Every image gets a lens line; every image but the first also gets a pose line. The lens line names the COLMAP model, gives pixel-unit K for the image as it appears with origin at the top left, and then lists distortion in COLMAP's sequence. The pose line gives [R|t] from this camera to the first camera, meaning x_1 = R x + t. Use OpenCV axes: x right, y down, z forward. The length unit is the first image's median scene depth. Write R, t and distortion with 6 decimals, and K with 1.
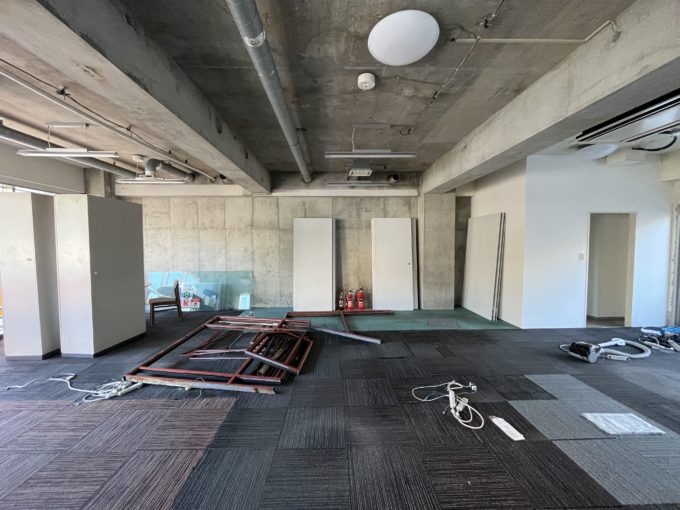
lens RADIAL K [[272.1, 0, 340.0], [0, 272.1, 255.0], [0, 0, 1]] dist [-0.009437, -0.000085]
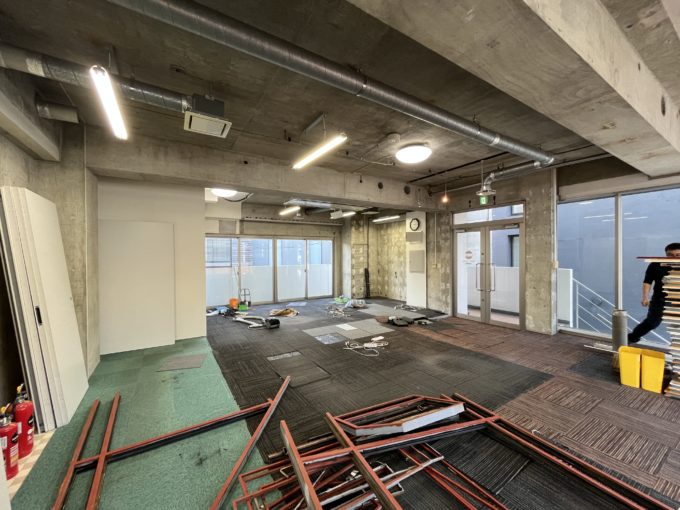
lens RADIAL K [[275.4, 0, 340.0], [0, 275.4, 255.0], [0, 0, 1]] dist [-0.001075, -0.000240]
pose [[-0.498883, 0.005555, 0.866652, -0.413150], [0.038949, 0.999113, 0.016017, -0.033251], [-0.865794, 0.041746, -0.498656, 0.821725]]
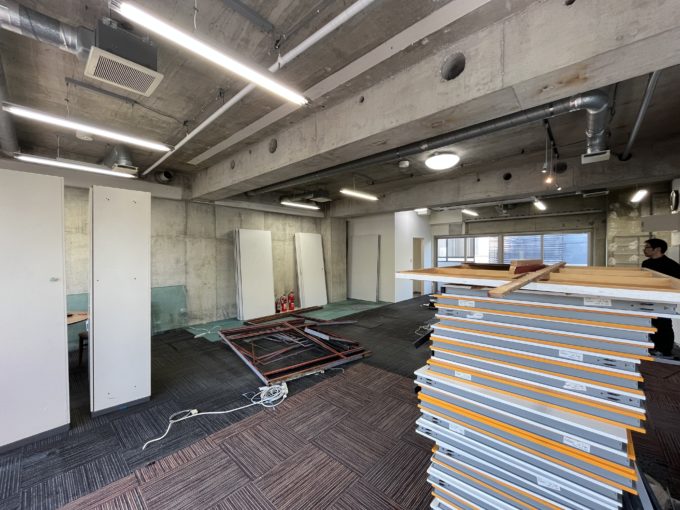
lens RADIAL K [[275.4, 0, 340.0], [0, 275.4, 255.0], [0, 0, 1]] dist [-0.001075, -0.000240]
pose [[0.697721, -0.007788, 0.716327, -0.634339], [0.028370, 0.999457, -0.016767, -0.009189], [-0.715807, 0.032021, 0.697563, 0.016939]]
